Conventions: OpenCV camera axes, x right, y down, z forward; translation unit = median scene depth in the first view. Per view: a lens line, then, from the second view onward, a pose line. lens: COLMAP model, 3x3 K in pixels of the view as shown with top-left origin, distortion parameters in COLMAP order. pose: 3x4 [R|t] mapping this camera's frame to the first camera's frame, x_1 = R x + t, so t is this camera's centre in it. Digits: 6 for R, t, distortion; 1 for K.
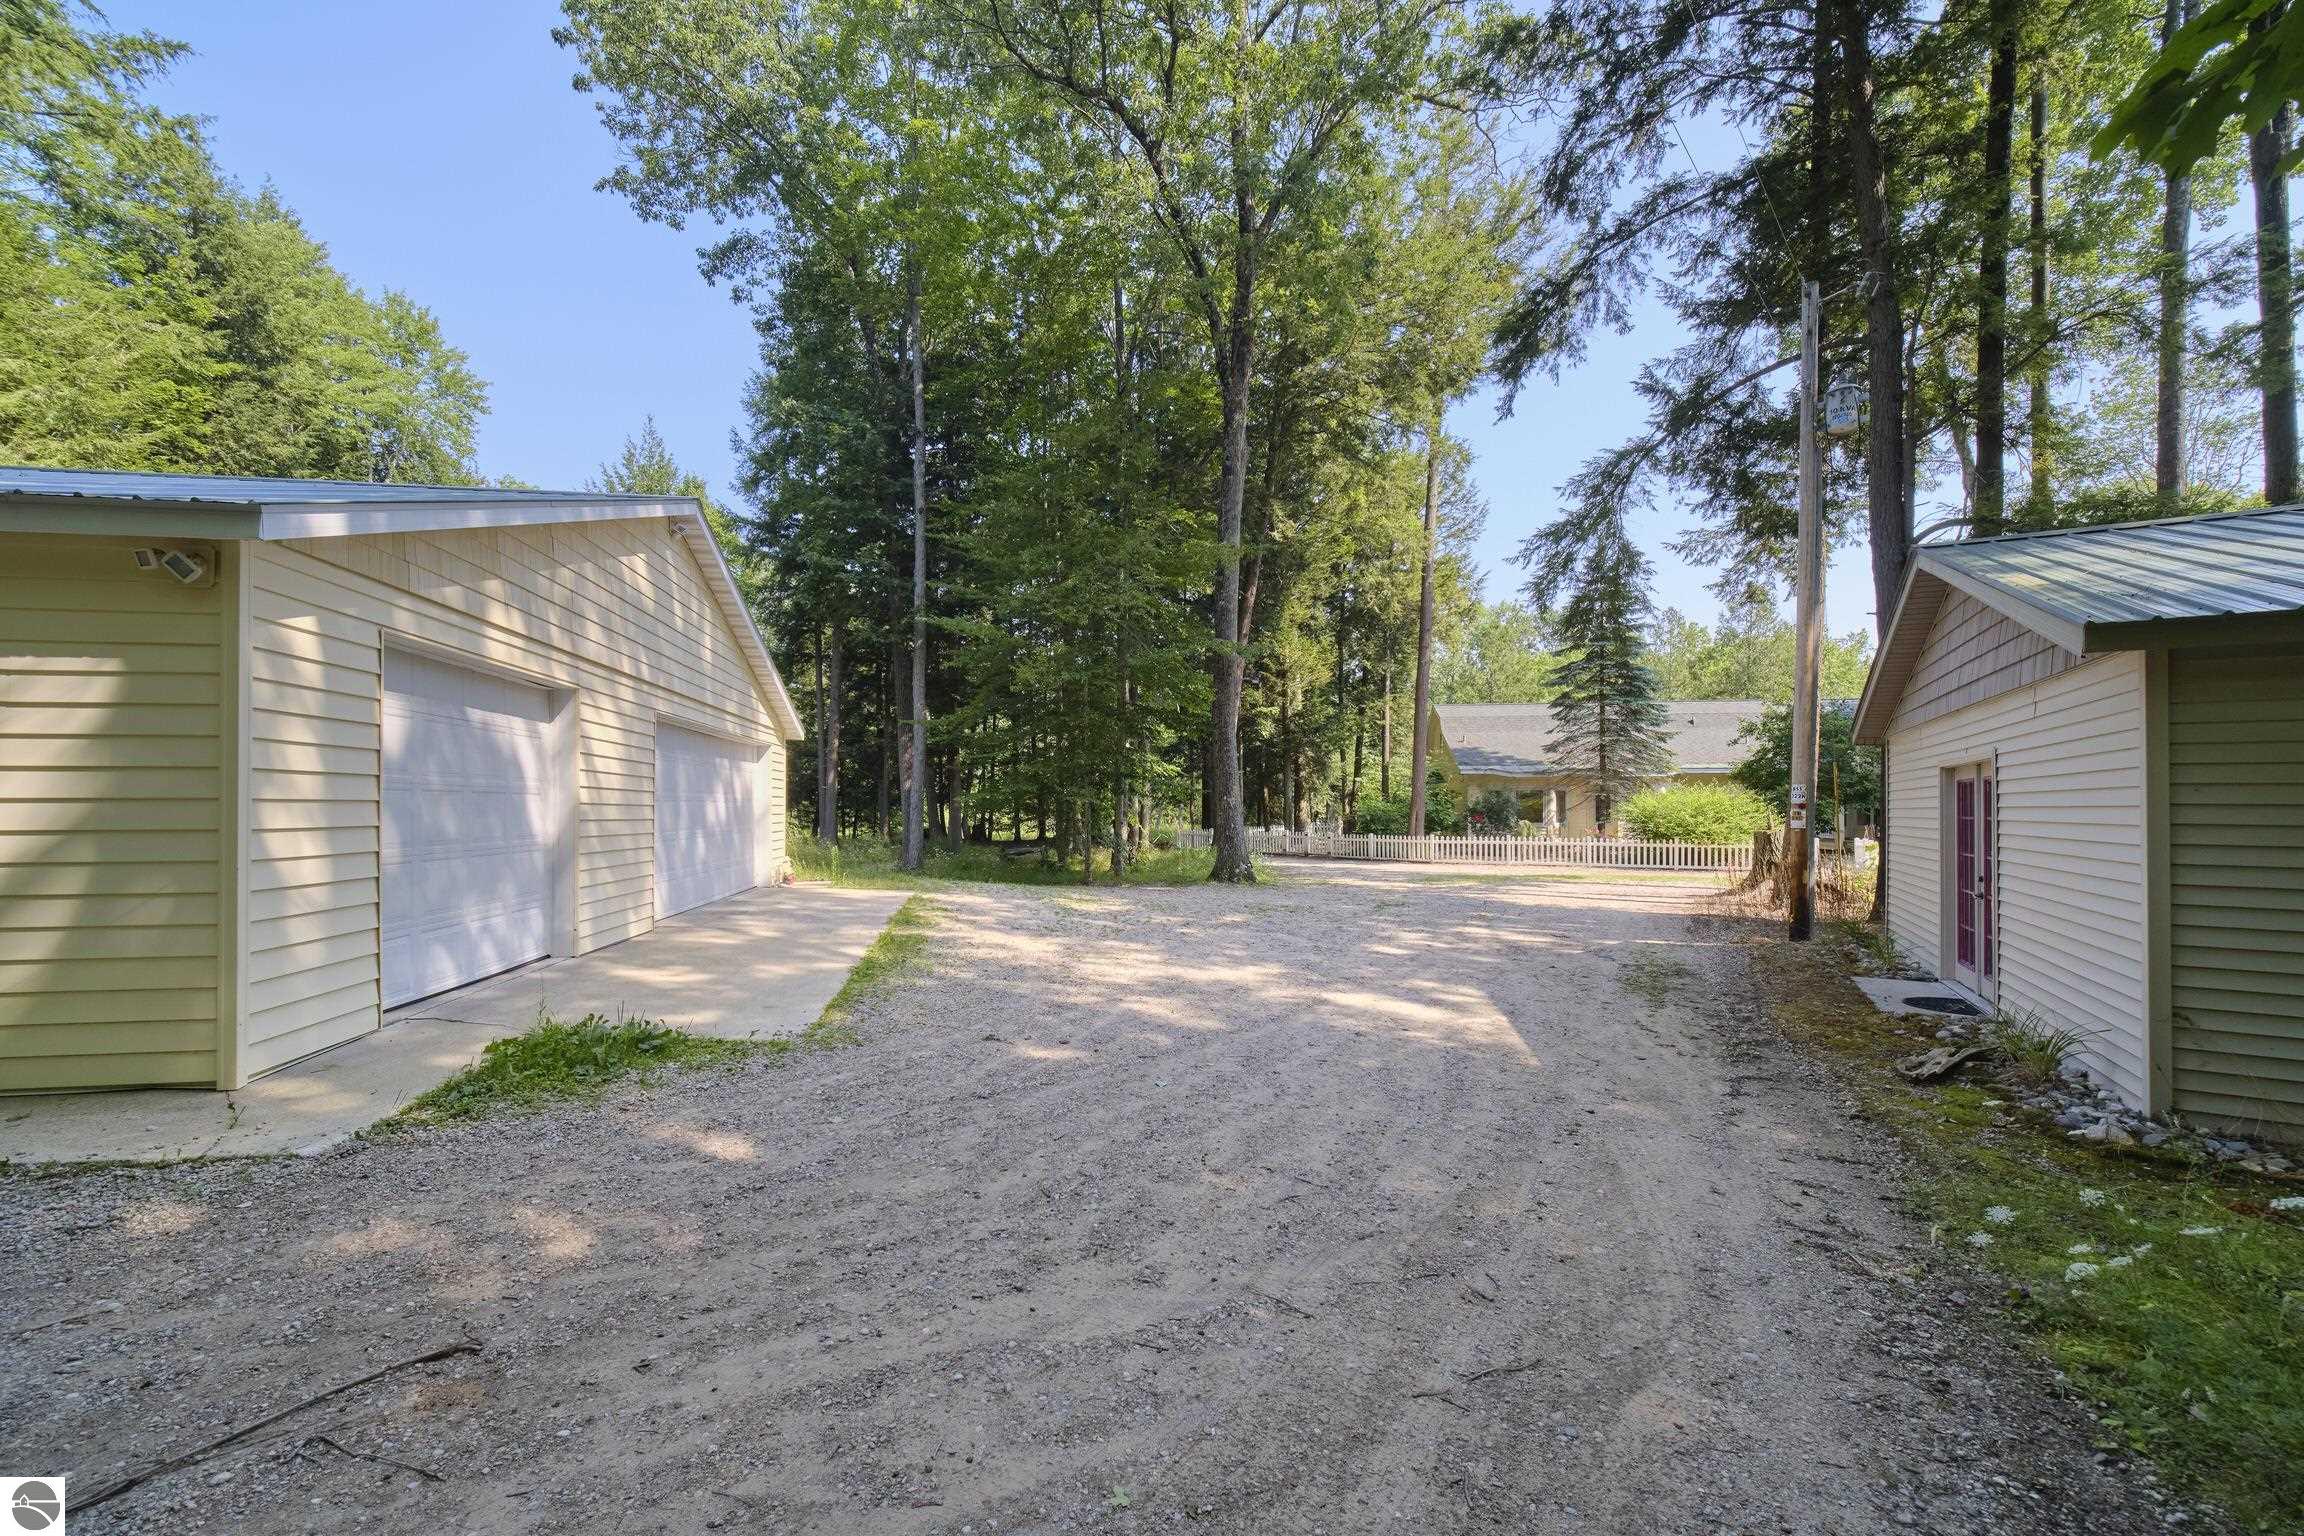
lens RADIAL K [[936.8, 0, 1152.0], [0, 936.8, 768.0], [0, 0, 1]] dist [0.001230, 0.000315]
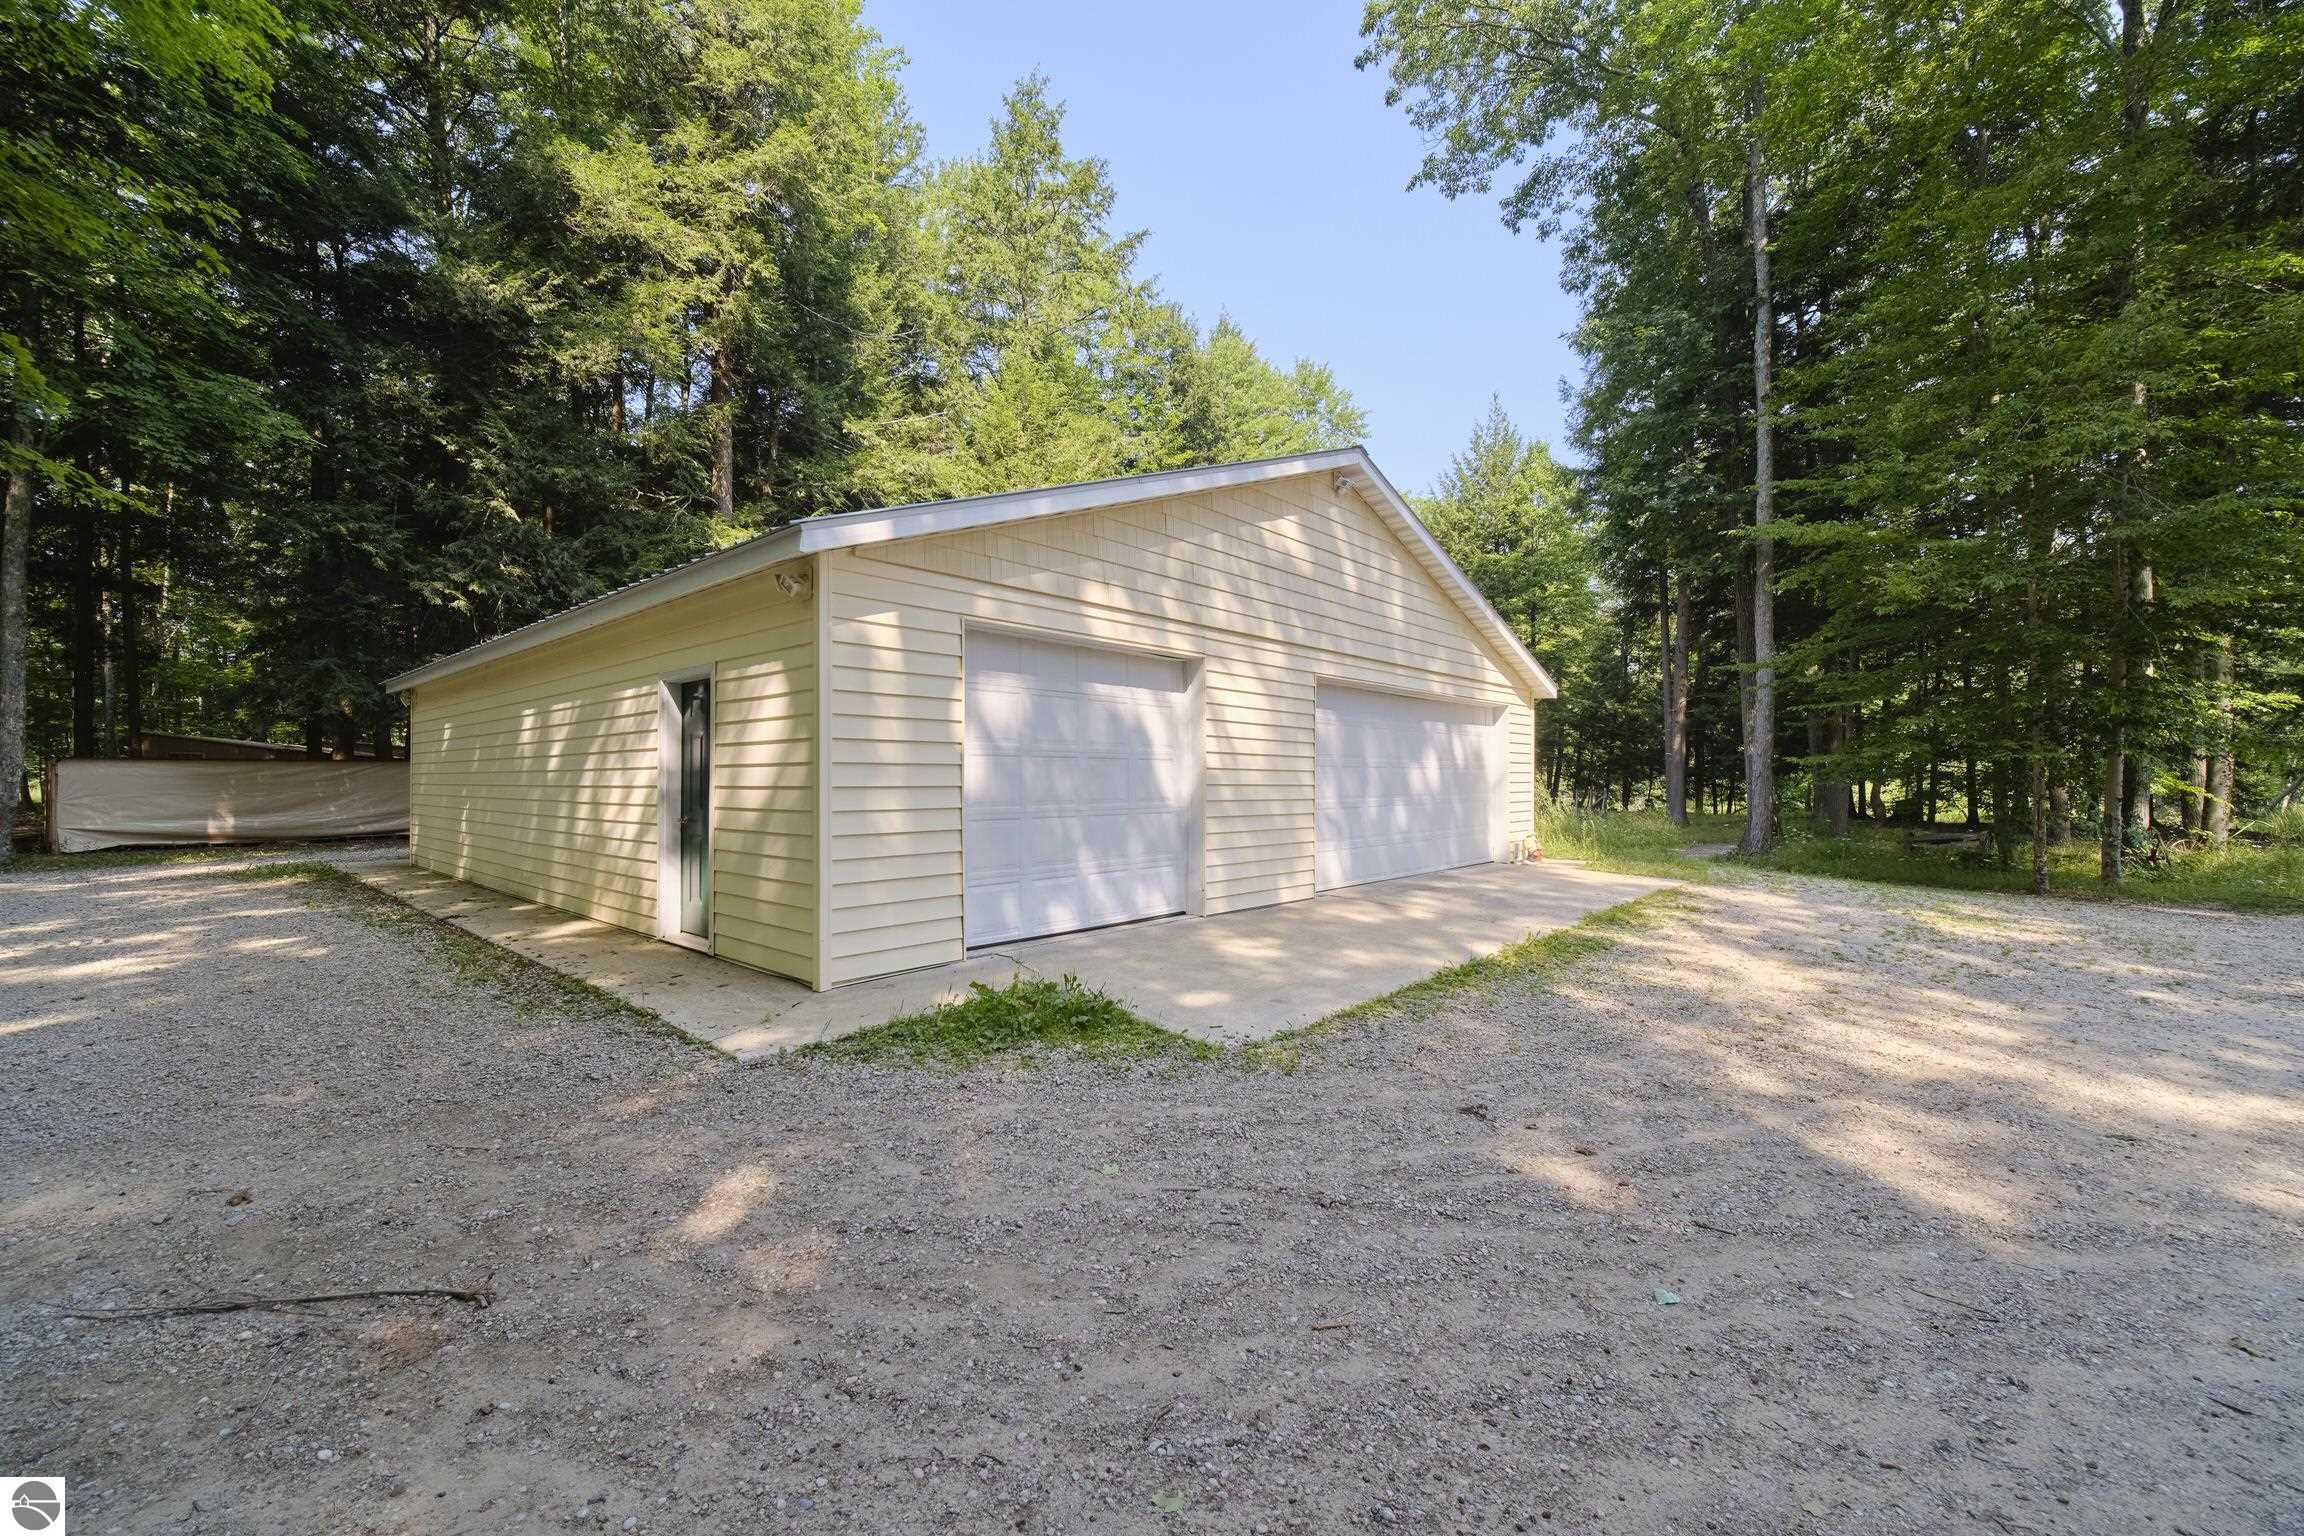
lens RADIAL K [[936.8, 0, 1152.0], [0, 936.8, 768.0], [0, 0, 1]] dist [0.001230, 0.000315]
pose [[0.618487, -0.009178, -0.785741, 0.090758], [0.033390, 0.999336, 0.014609, 0.011356], [0.785085, -0.035272, 0.618383, 0.176327]]
